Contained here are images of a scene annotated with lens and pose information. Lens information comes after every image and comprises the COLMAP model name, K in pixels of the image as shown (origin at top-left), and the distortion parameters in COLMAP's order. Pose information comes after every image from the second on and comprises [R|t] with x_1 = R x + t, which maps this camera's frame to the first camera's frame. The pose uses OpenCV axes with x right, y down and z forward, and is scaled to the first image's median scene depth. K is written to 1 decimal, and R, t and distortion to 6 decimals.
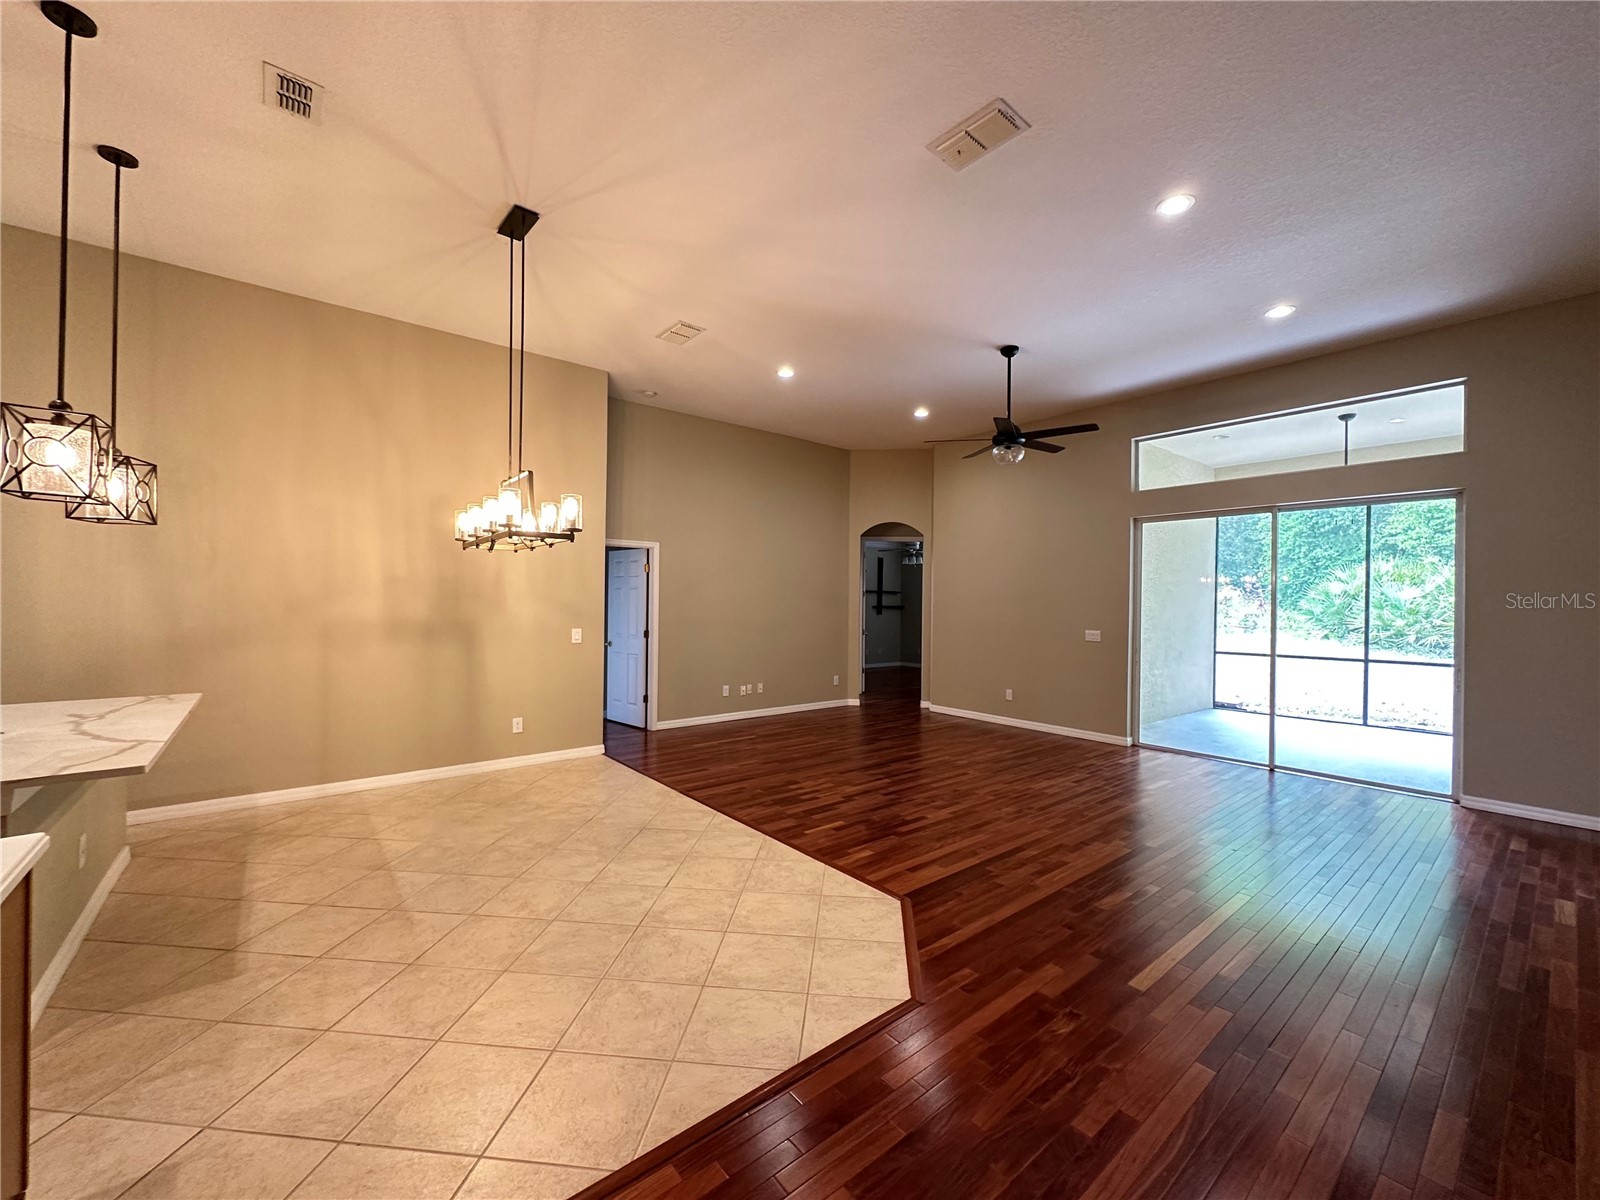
lens RADIAL K [[638.0, 0, 798.7], [0, 638.0, 601.2], [0, 0, 1]] dist [-0.004109, 0.000009]
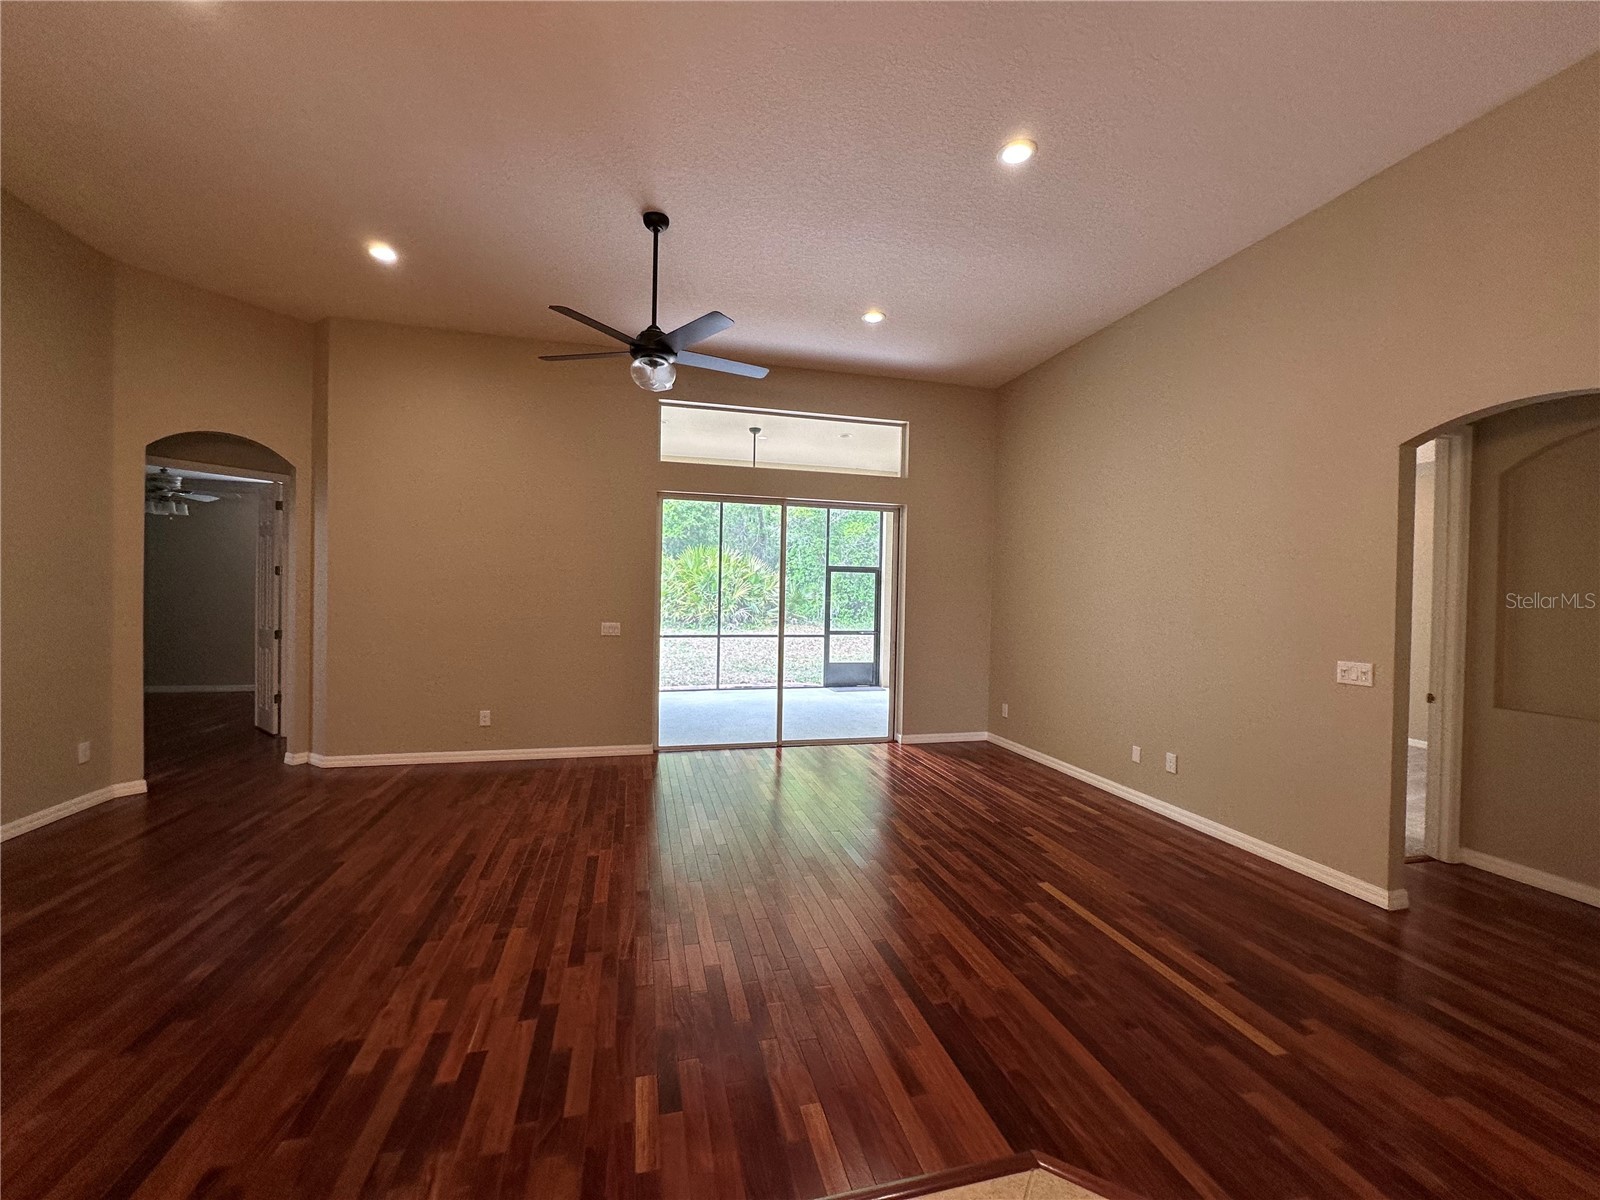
lens RADIAL K [[638.0, 0, 798.7], [0, 638.0, 601.2], [0, 0, 1]] dist [-0.004109, 0.000009]
pose [[0.420932, -0.015497, 0.906960, -0.262223], [-0.013649, 0.999633, 0.023416, -0.005385], [-0.906990, -0.022236, 0.420566, 0.645410]]
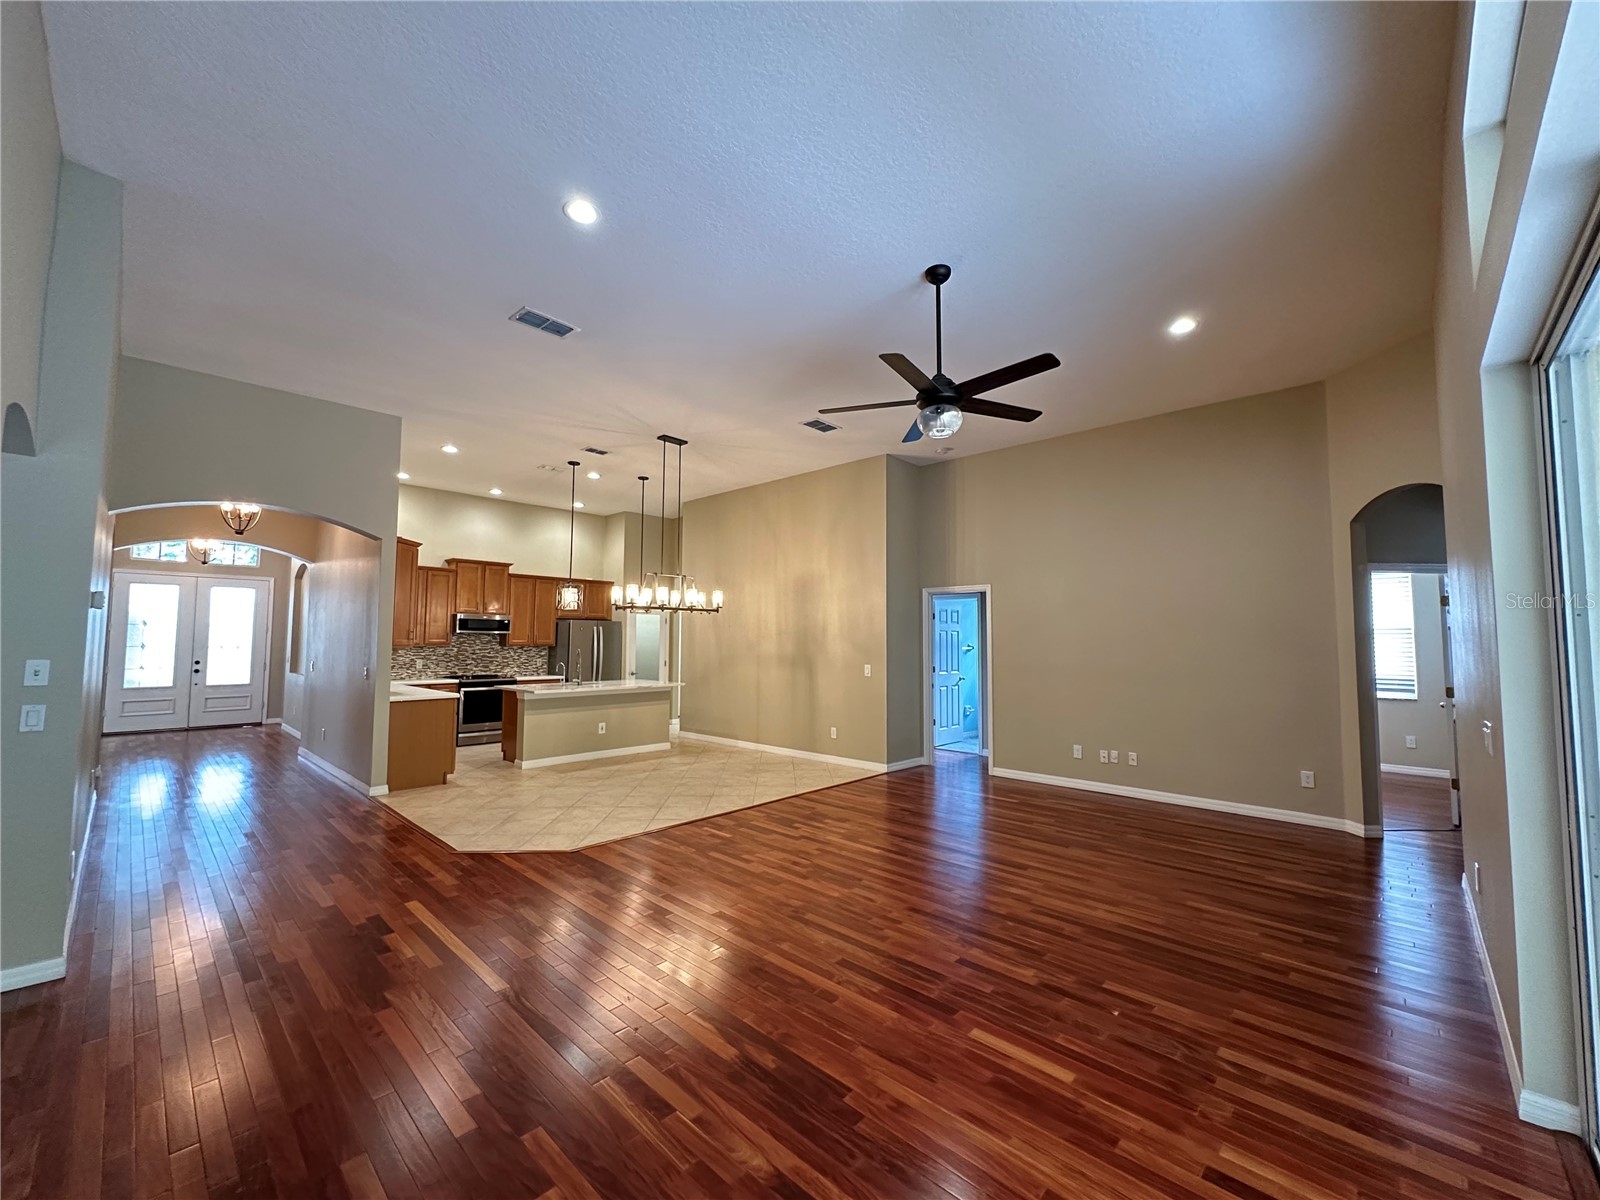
lens RADIAL K [[638.0, 0, 798.7], [0, 638.0, 601.2], [0, 0, 1]] dist [-0.004109, 0.000009]
pose [[0.126619, -0.071453, -0.989375, 1.107781], [-0.004326, 0.997353, -0.072582, 0.012211], [0.991942, 0.013470, 0.125975, 0.877820]]
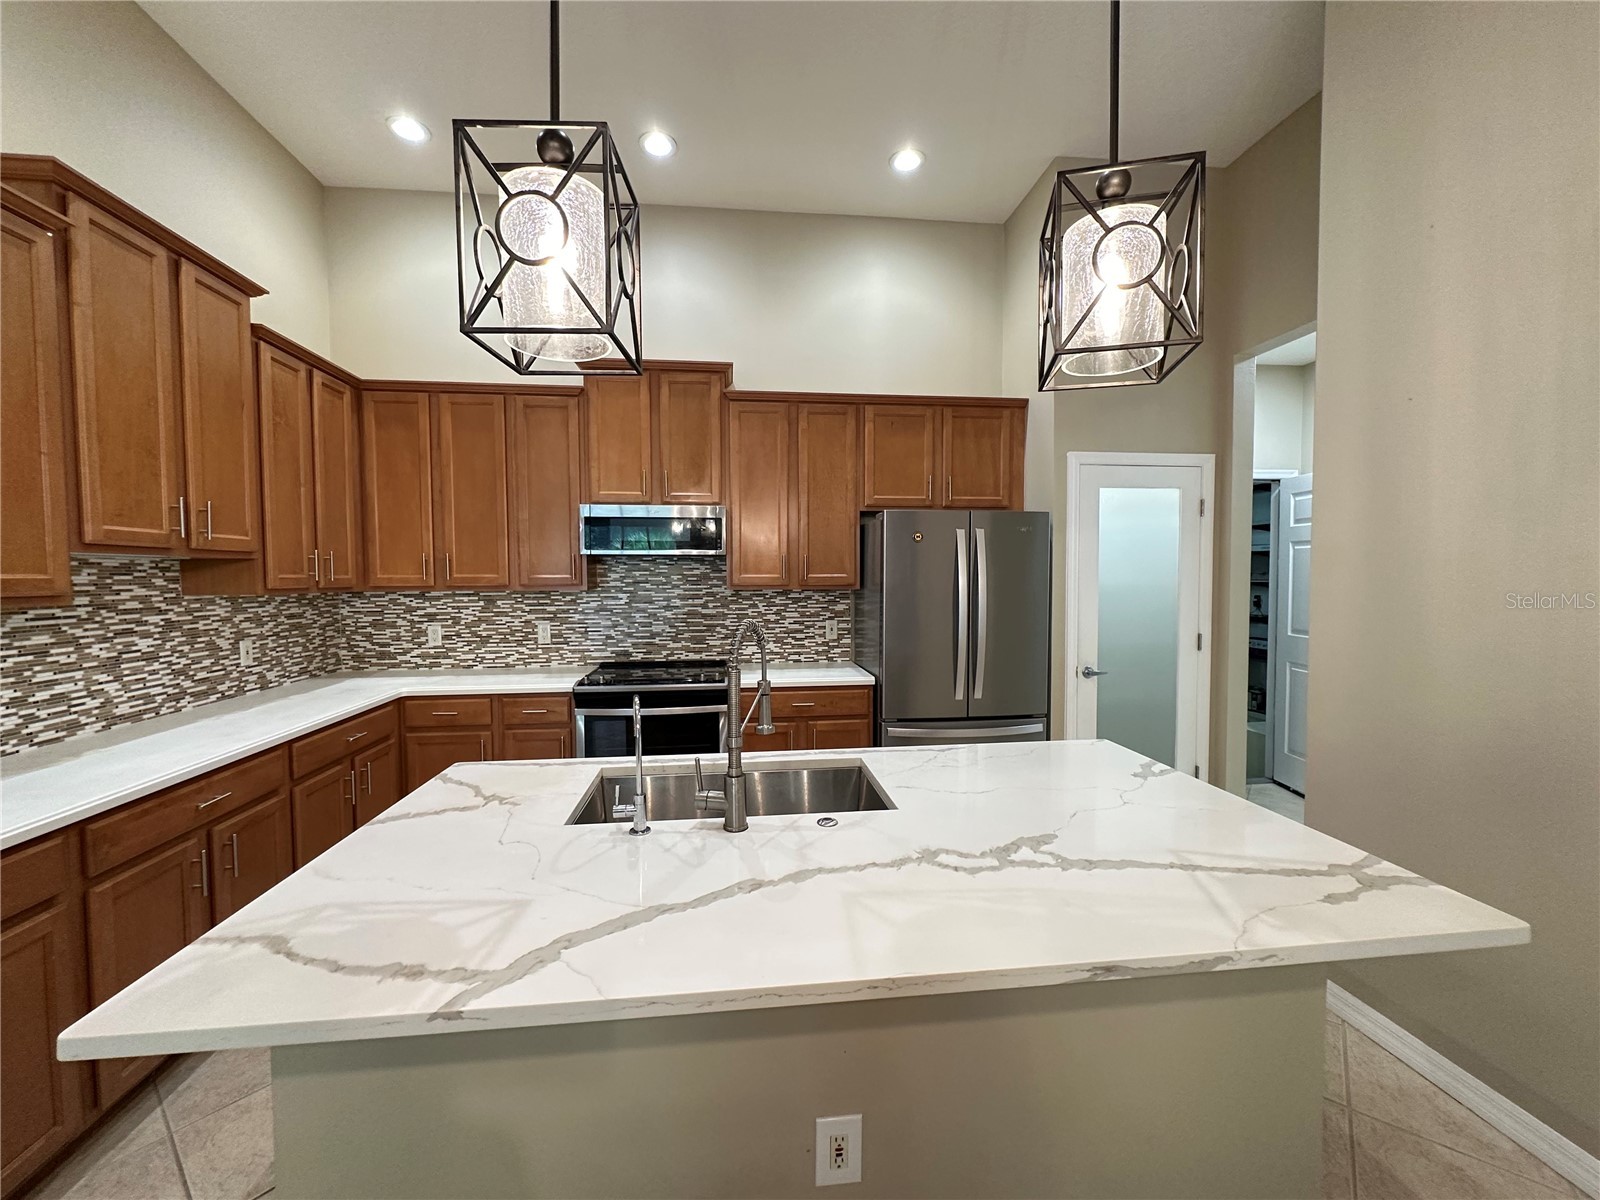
lens RADIAL K [[638.0, 0, 798.7], [0, 638.0, 601.2], [0, 0, 1]] dist [-0.004109, 0.000009]
pose [[-0.544550, 0.027490, -0.838278, -0.436307], [-0.001441, 0.999431, 0.033711, -0.000520], [0.838727, 0.019565, -0.544201, 0.699364]]
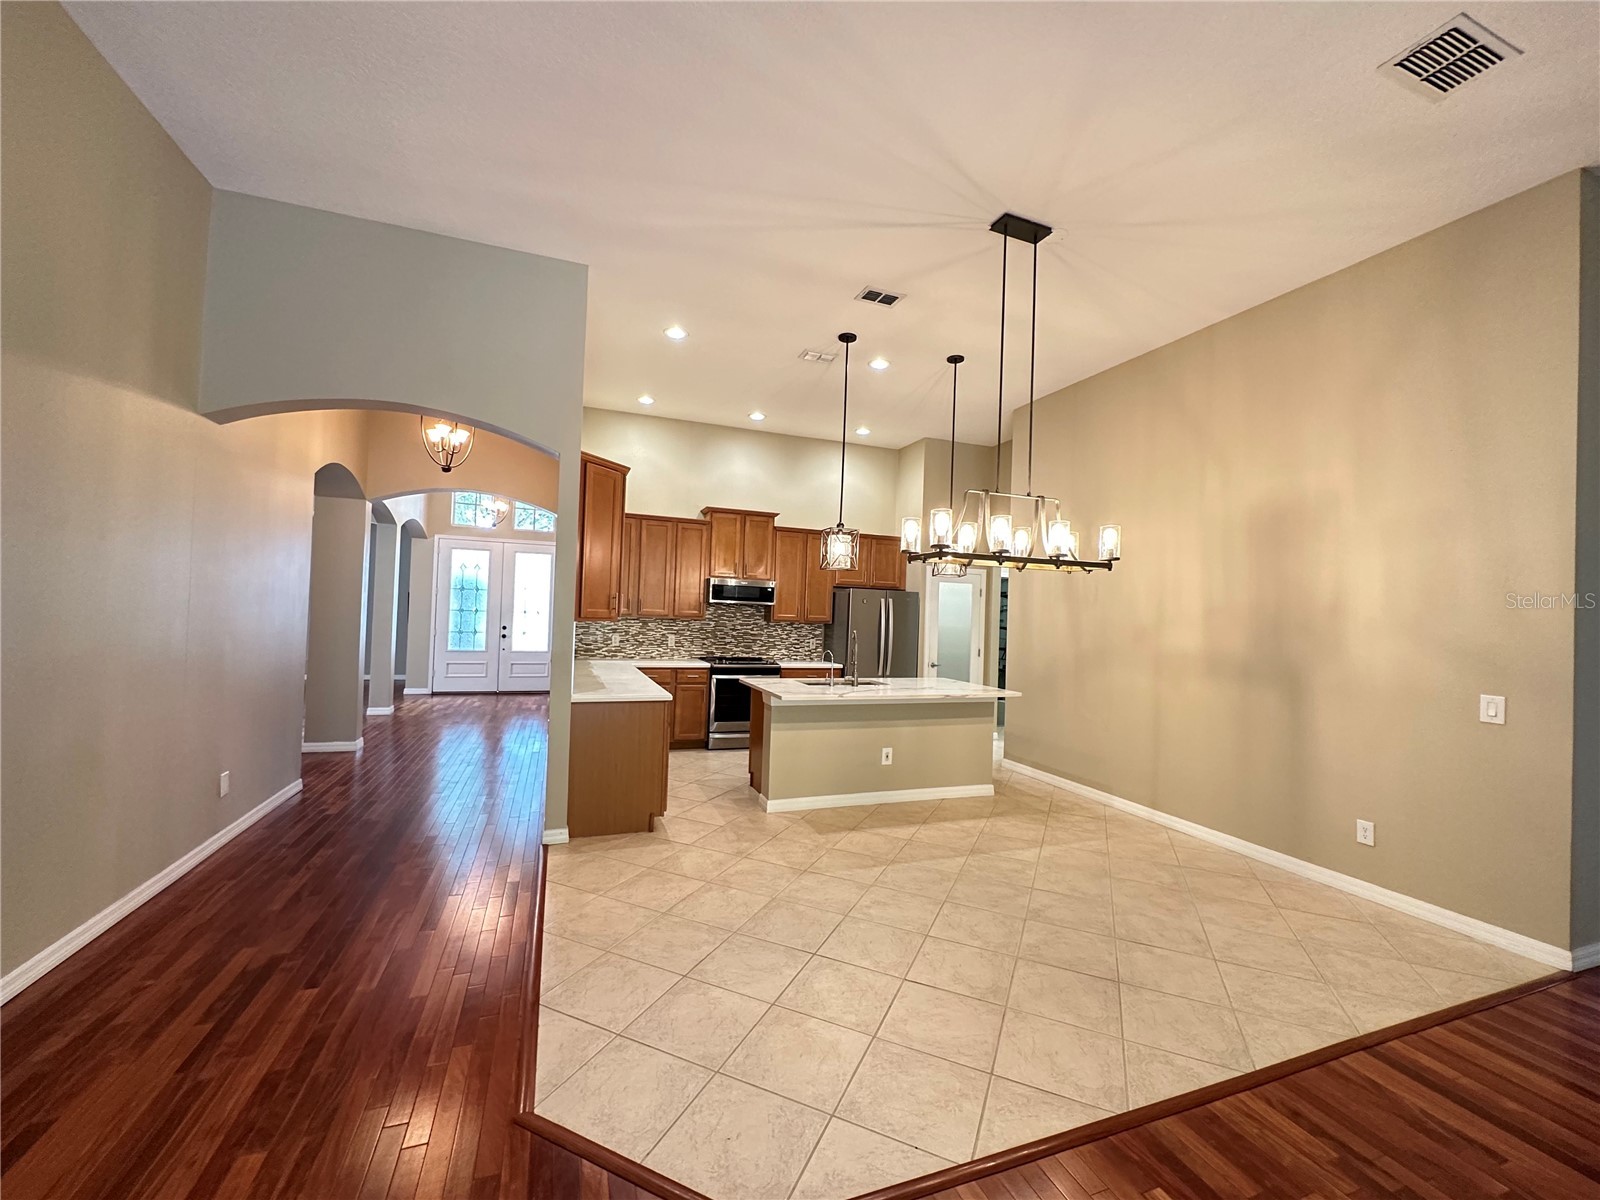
lens RADIAL K [[638.0, 0, 798.7], [0, 638.0, 601.2], [0, 0, 1]] dist [-0.004109, 0.000009]
pose [[-0.322669, -0.039267, -0.945697, 0.420714], [-0.039174, 0.998837, -0.028107, 0.002939], [0.945701, 0.027977, -0.323832, 0.778135]]
